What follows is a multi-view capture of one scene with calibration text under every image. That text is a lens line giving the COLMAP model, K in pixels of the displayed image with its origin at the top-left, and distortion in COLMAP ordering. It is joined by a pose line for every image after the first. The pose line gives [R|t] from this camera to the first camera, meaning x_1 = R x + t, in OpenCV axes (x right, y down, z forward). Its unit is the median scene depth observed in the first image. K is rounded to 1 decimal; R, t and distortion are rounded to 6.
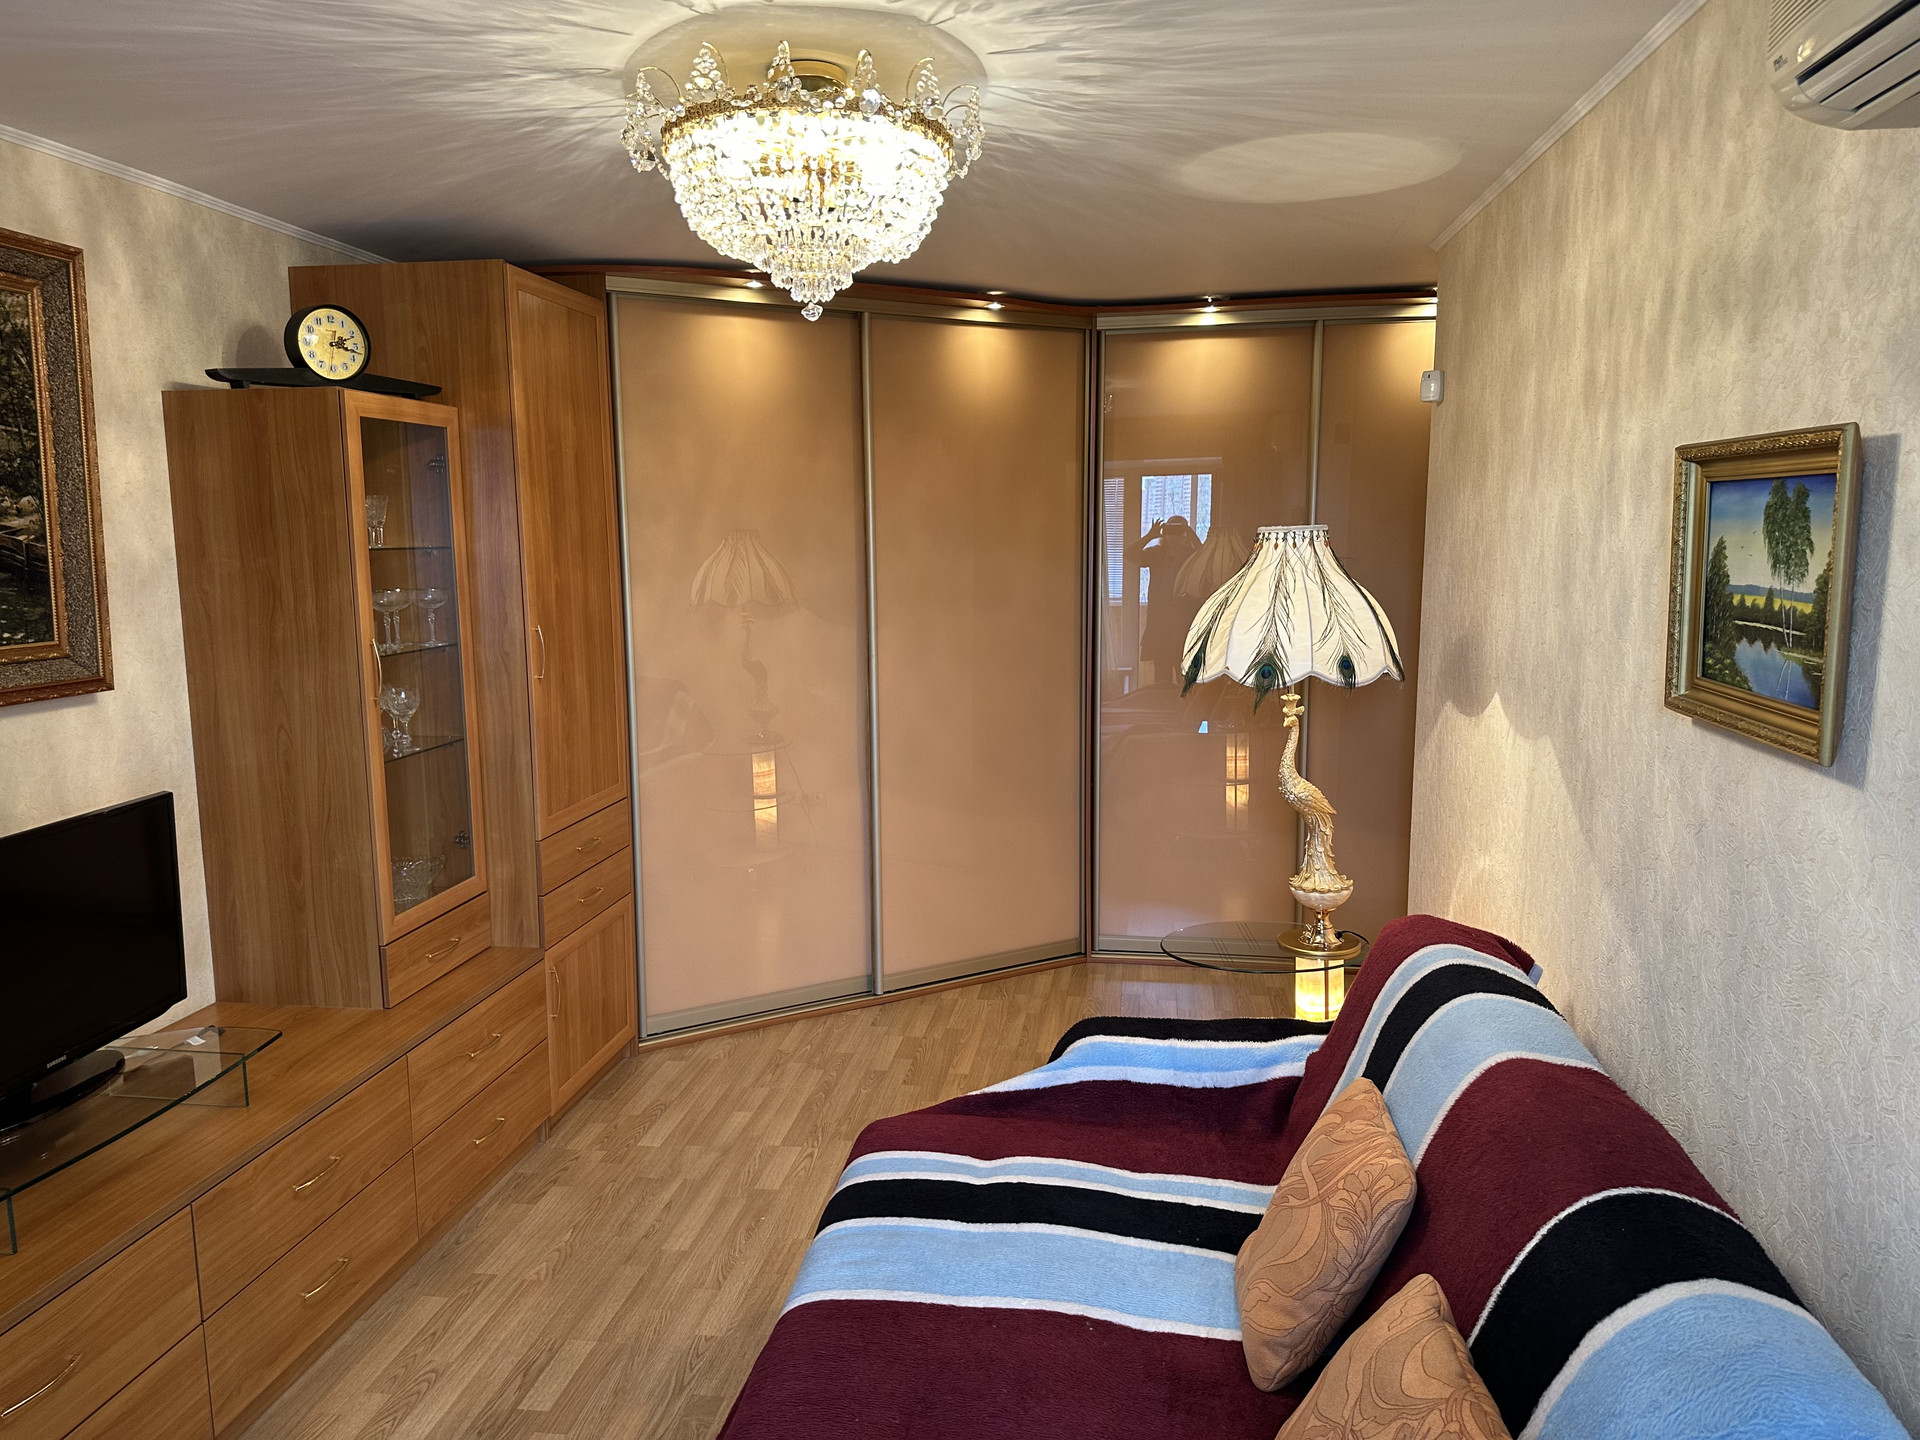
lens RADIAL K [[1362.8, 0, 960.0], [0, 1362.8, 726.5], [0, 0, 1]] dist [0.040320, -0.046991]
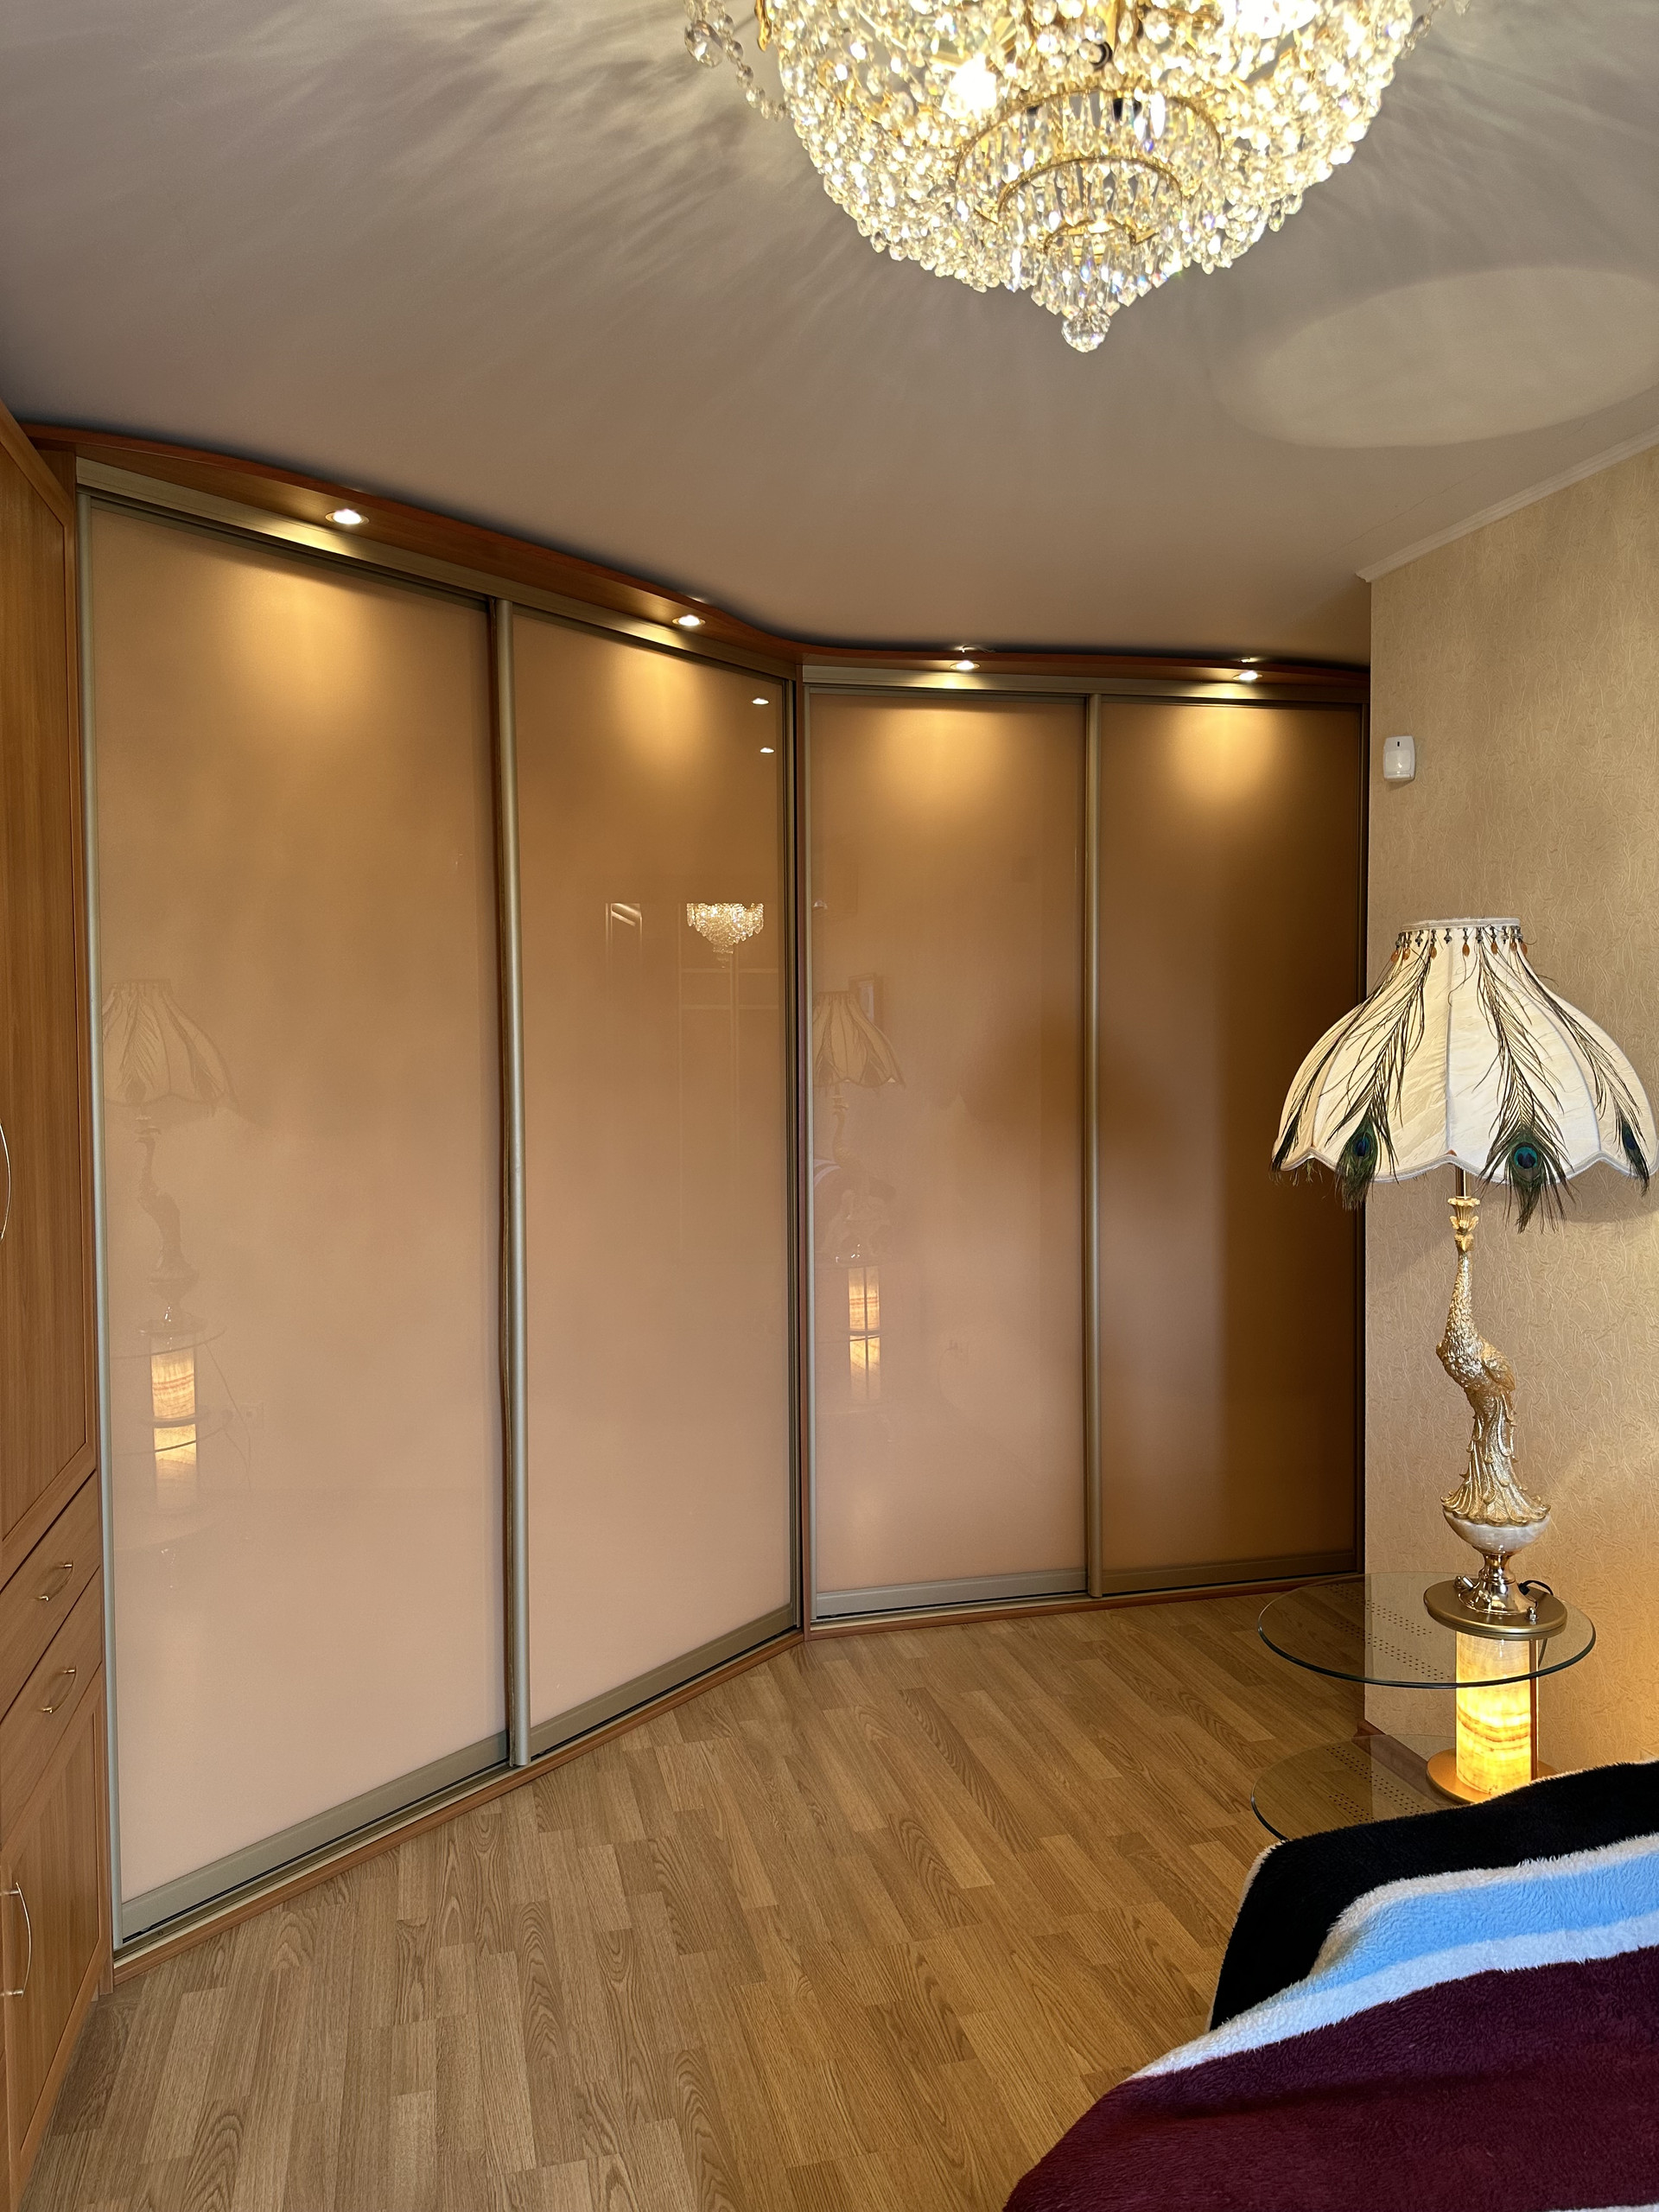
lens RADIAL K [[1570.0, 0, 851.0], [0, 1570.0, 1087.1], [0, 0, 1]] dist [0.040320, -0.046991]
pose [[0.920228, -0.016665, 0.391027, -0.288330], [0.059474, 0.993445, -0.097624, -0.020456], [-0.386837, 0.113092, 0.915187, 0.466819]]
